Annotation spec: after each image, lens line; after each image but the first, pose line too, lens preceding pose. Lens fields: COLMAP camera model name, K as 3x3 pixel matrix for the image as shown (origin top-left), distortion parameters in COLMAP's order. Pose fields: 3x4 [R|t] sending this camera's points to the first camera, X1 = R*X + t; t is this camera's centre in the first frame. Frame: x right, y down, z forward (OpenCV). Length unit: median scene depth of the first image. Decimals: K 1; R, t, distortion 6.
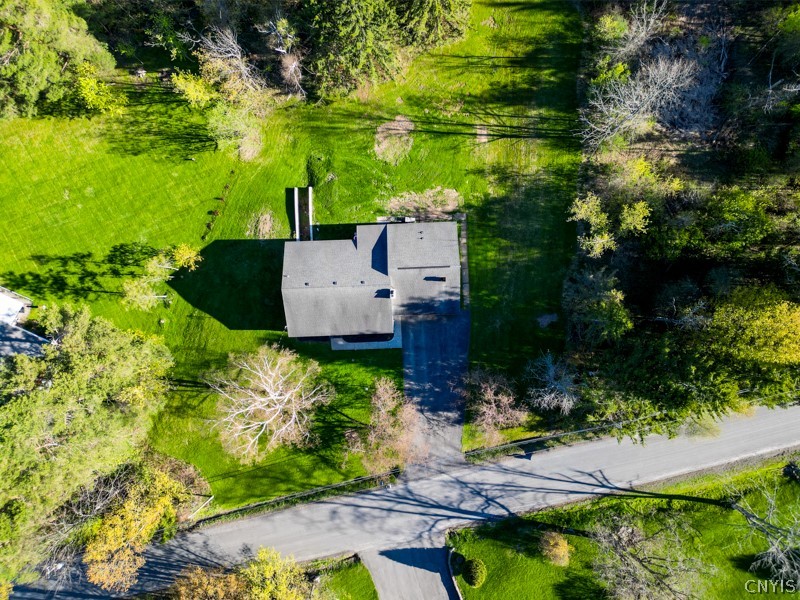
lens RADIAL K [[561.5, 0, 396.8], [0, 561.5, 299.0], [0, 0, 1]] dist [0.077486, -0.065660]
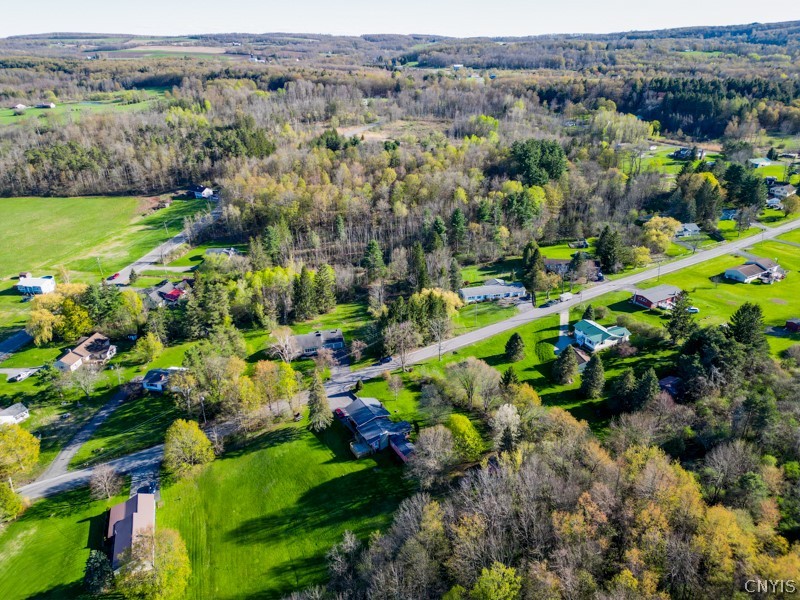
lens RADIAL K [[561.5, 0, 403.3], [0, 561.5, 292.8], [0, 0, 1]] dist [0.077486, -0.065660]
pose [[0.976020, -0.067680, 0.206891, -0.186822], [0.216992, 0.378014, -0.900011, 2.719175], [-0.017295, 0.923323, 0.383635, -0.448622]]
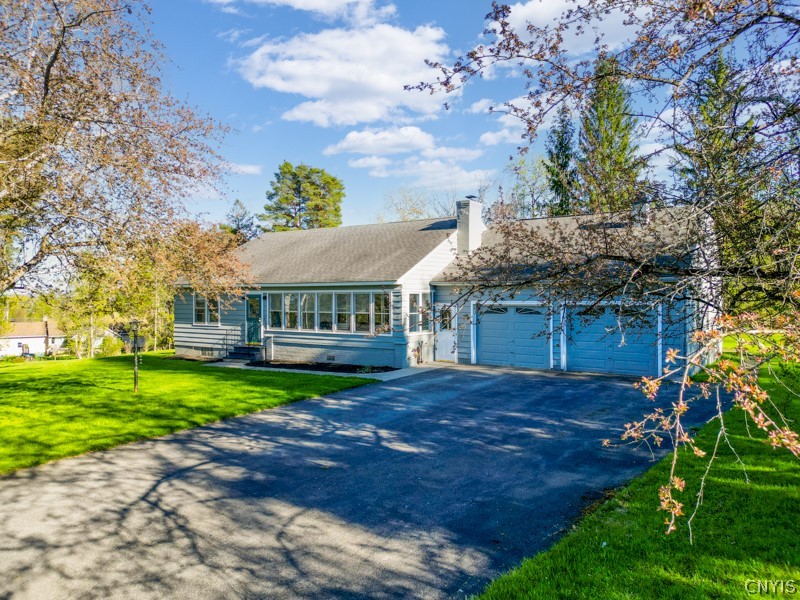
lens RADIAL K [[561.5, 0, 396.4], [0, 561.5, 298.7], [0, 0, 1]] dist [0.077486, -0.065660]
pose [[0.799418, 0.025255, -0.600244, 0.147101], [-0.600277, -0.007069, -0.799761, 0.264884], [-0.024441, 0.999656, 0.009509, 0.965885]]
